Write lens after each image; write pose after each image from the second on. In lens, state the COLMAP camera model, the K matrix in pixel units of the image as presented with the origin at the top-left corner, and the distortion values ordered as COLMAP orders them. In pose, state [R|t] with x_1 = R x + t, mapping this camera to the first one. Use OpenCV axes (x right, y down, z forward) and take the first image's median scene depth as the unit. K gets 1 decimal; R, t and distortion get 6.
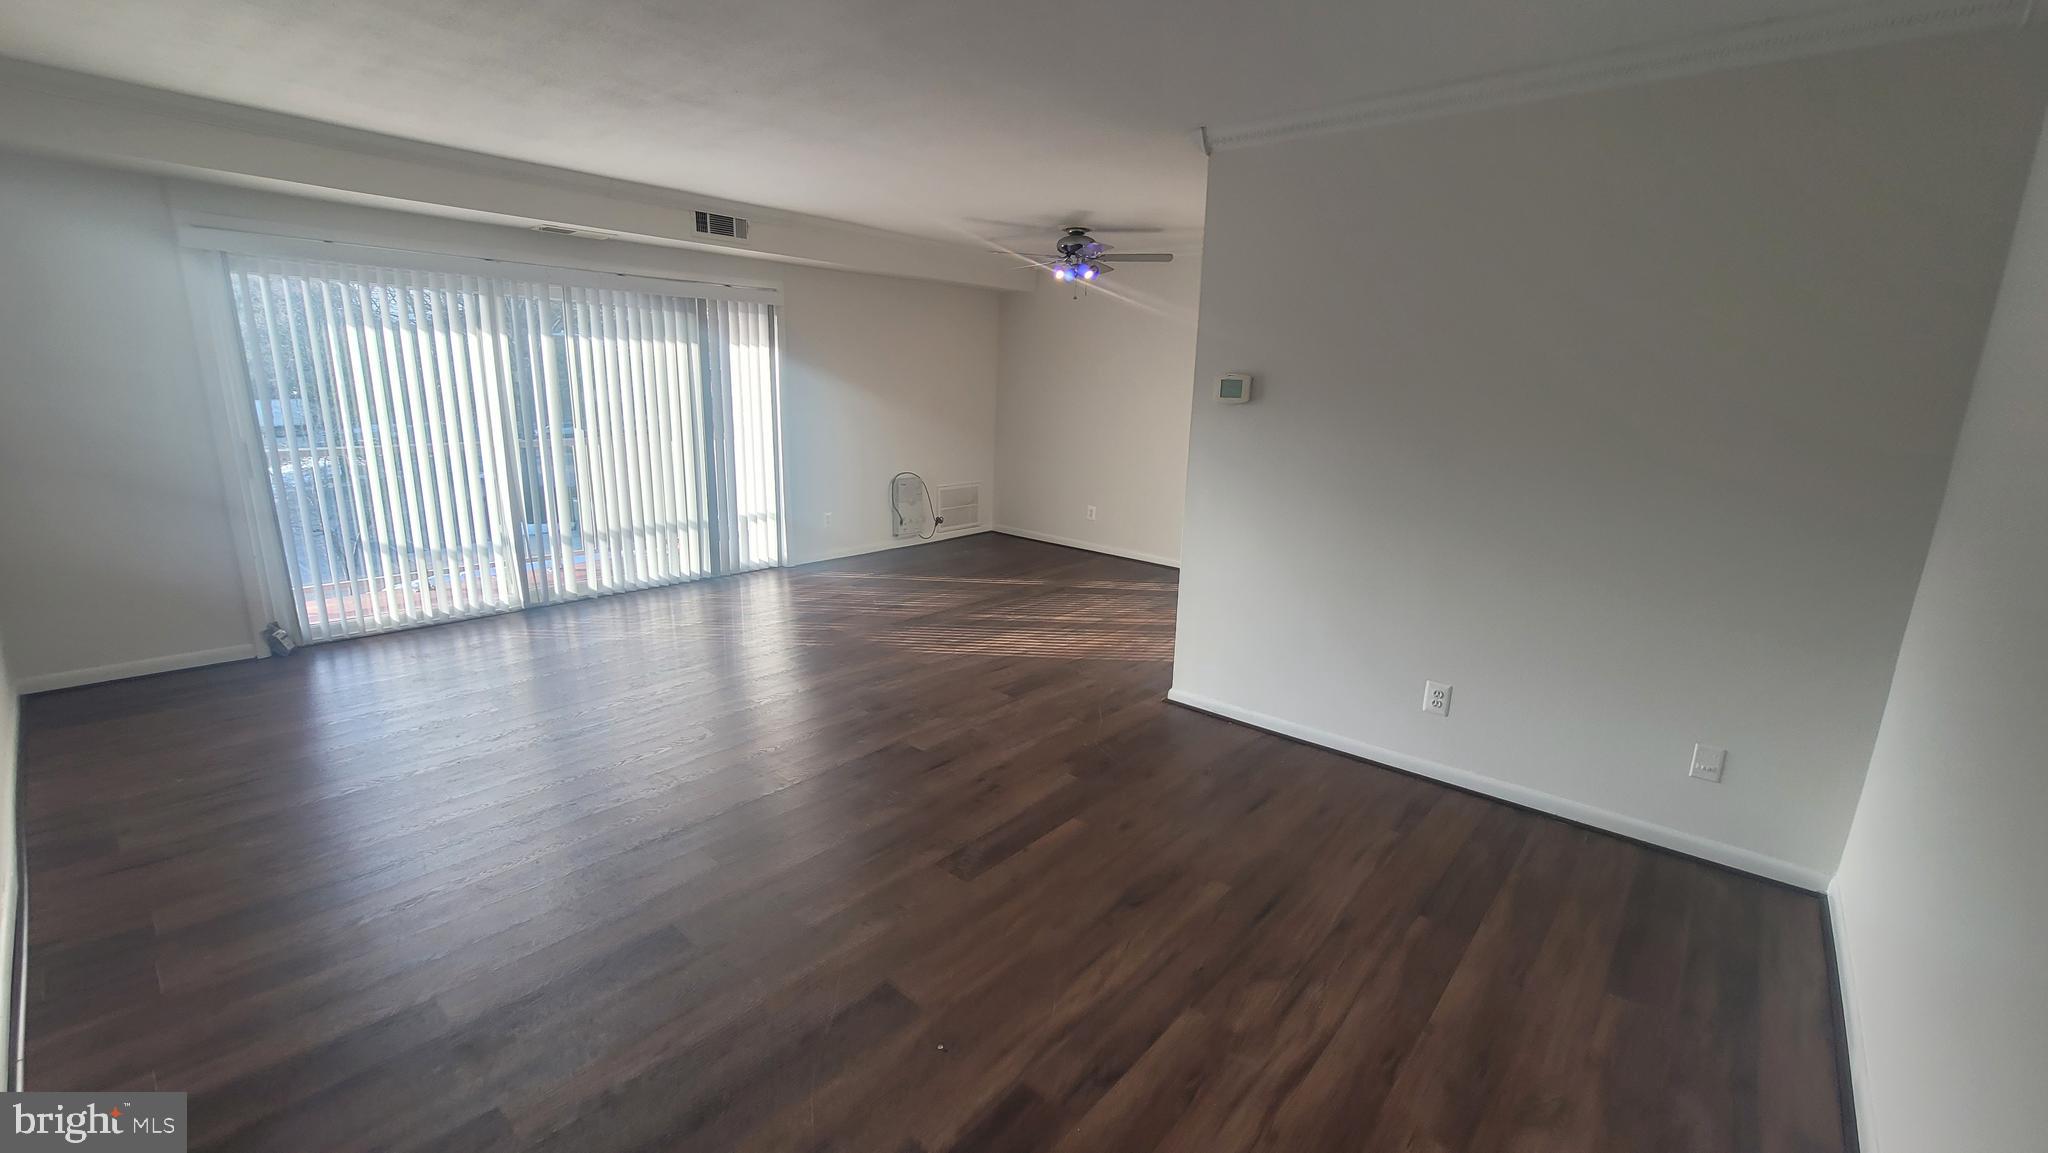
lens RADIAL K [[833.1, 0, 1015.5], [0, 833.1, 580.7], [0, 0, 1]] dist [-0.008371, 0.005349]
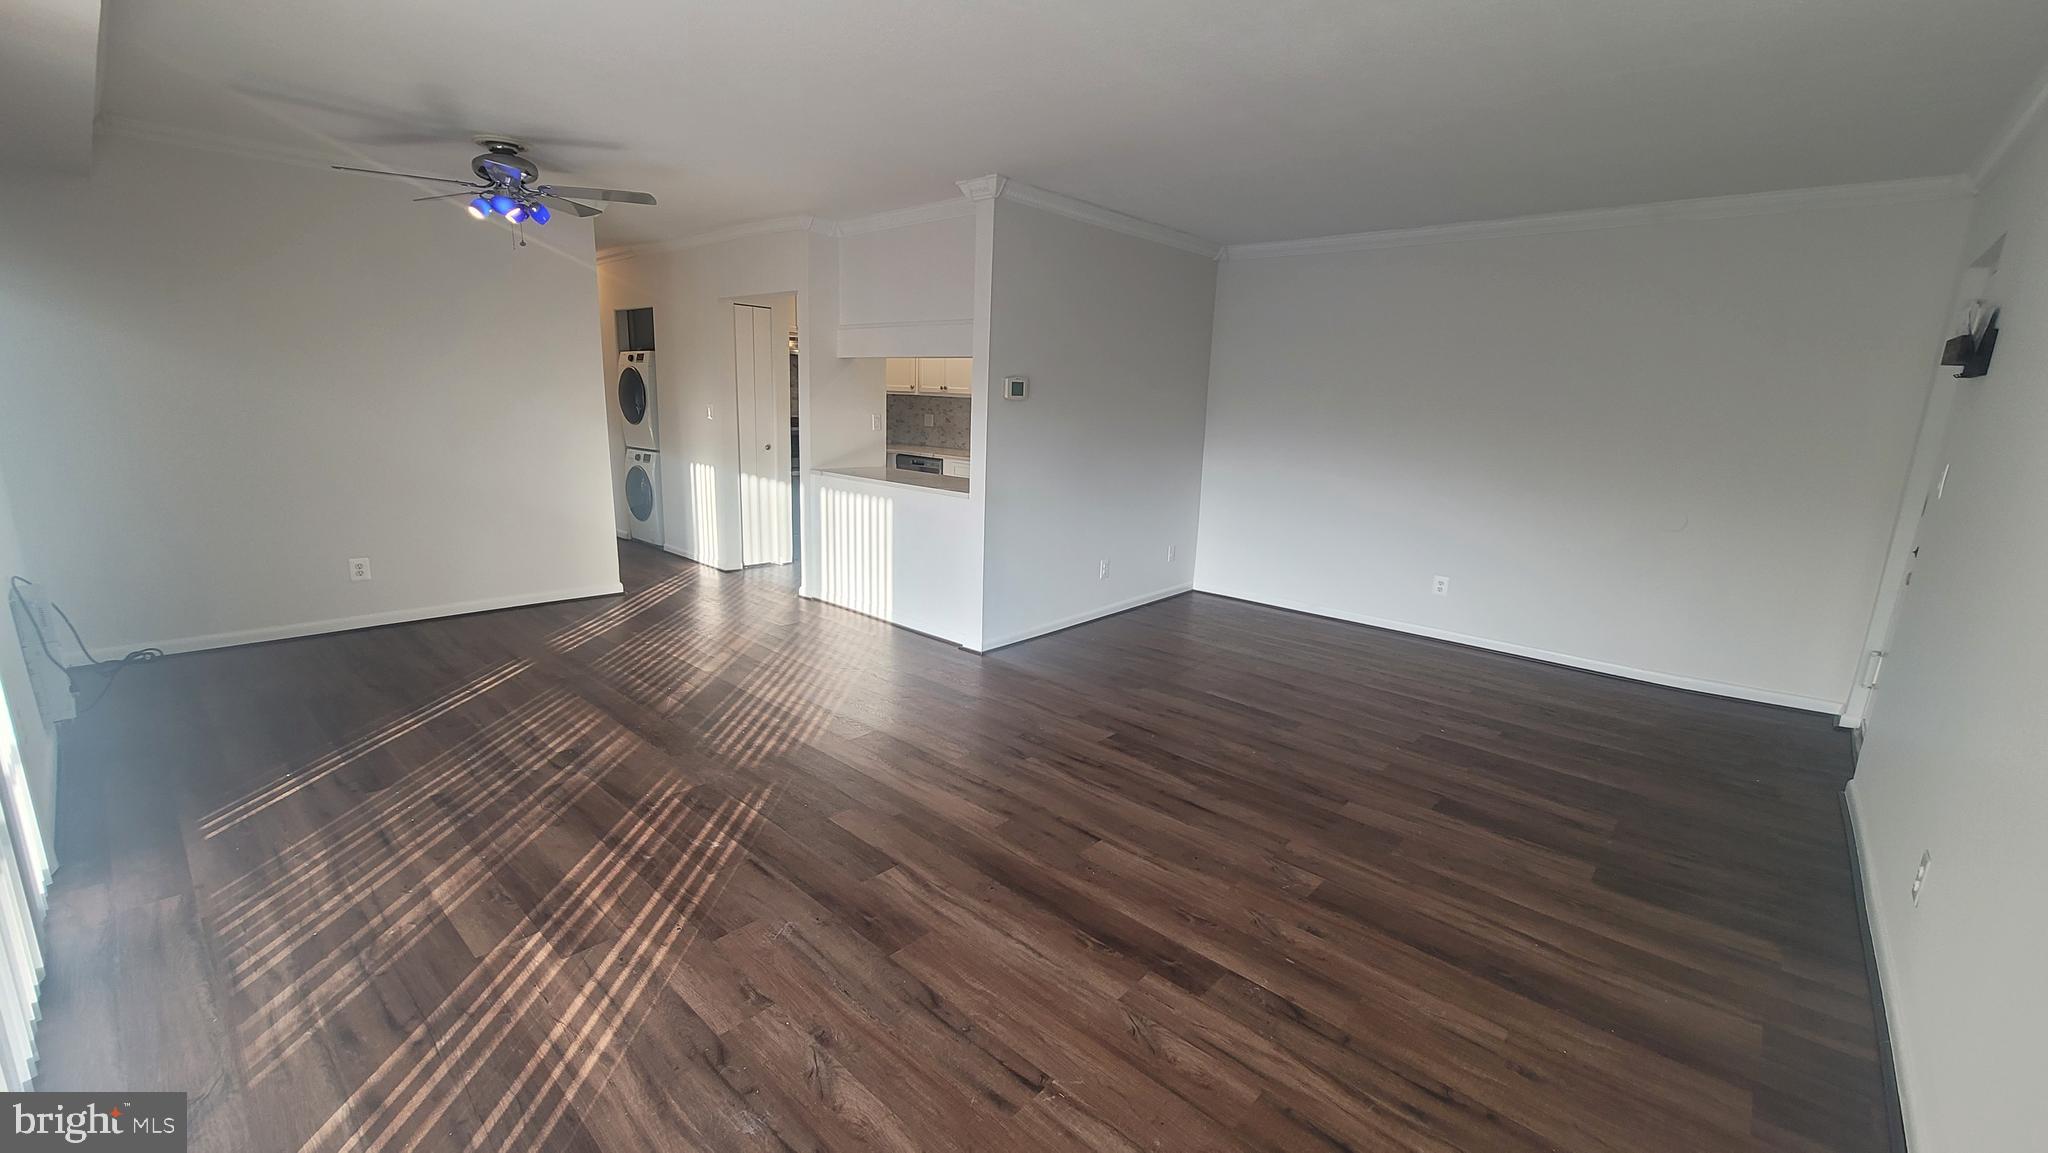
lens RADIAL K [[839.7, 0, 1024.0], [0, 839.7, 576.5], [0, 0, 1]] dist [-0.032835, 0.019824]
pose [[0.007525, -0.244538, 0.969611, -0.666047], [0.196798, 0.951037, 0.238326, -0.162859], [-0.980415, 0.189024, 0.055281, 0.606548]]
